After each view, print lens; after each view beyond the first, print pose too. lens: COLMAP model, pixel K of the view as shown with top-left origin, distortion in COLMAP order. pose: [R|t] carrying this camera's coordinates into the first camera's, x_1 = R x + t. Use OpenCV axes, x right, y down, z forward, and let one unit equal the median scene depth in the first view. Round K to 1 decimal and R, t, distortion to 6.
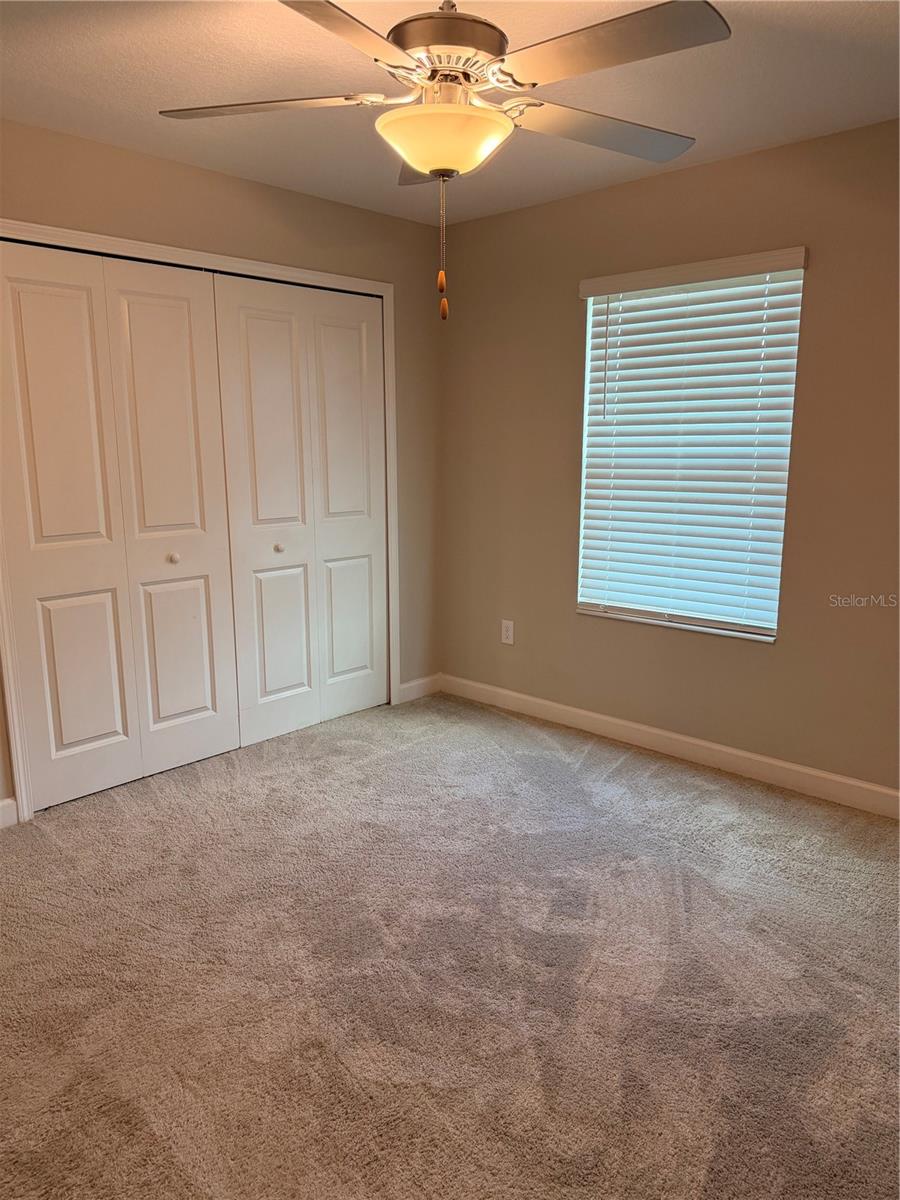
lens RADIAL K [[841.2, 0, 452.4], [0, 841.2, 602.8], [0, 0, 1]] dist [0.131110, -0.241275]
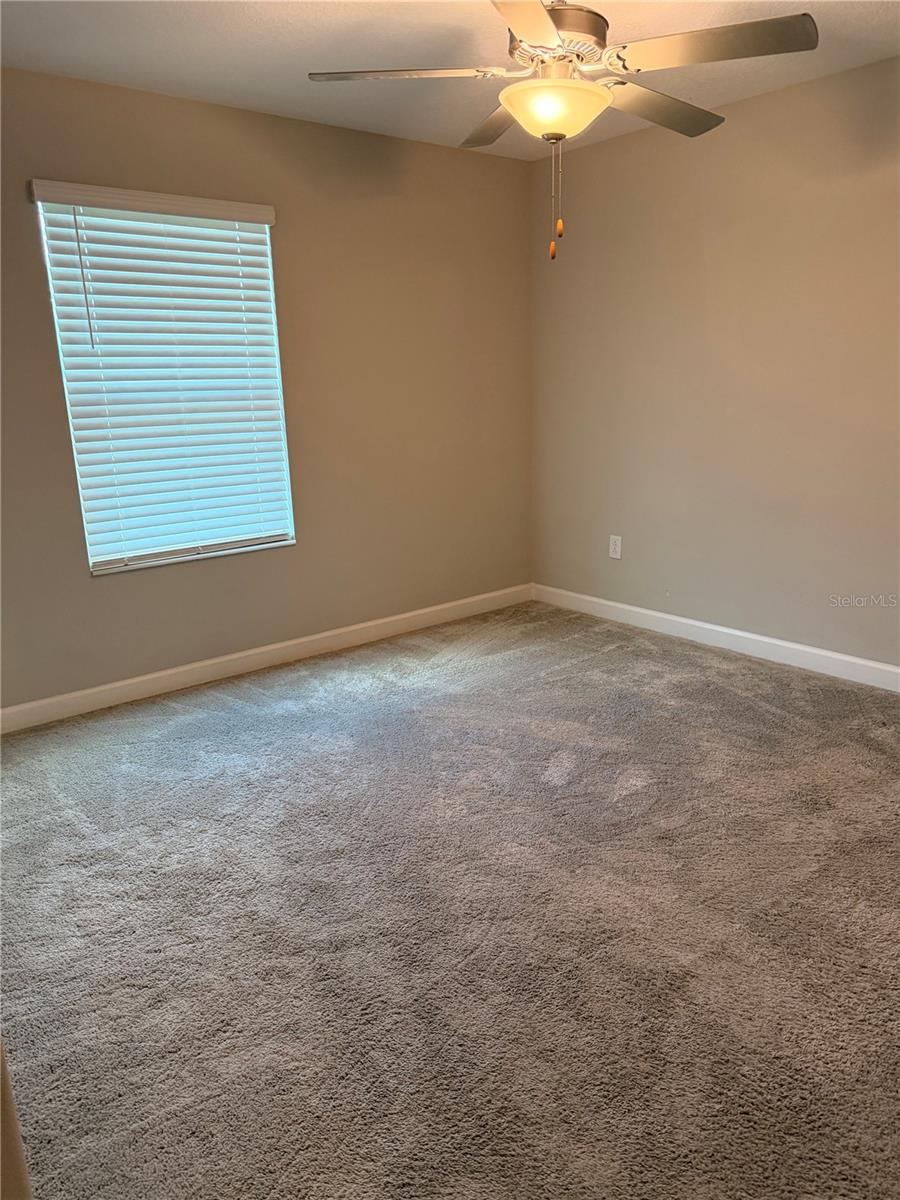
lens RADIAL K [[841.2, 0, 452.4], [0, 841.2, 602.8], [0, 0, 1]] dist [0.131110, -0.241275]
pose [[0.120563, -0.255421, 0.959284, -0.756344], [0.208072, 0.951369, 0.227163, -0.097965], [-0.970655, 0.172213, 0.167846, 0.582614]]
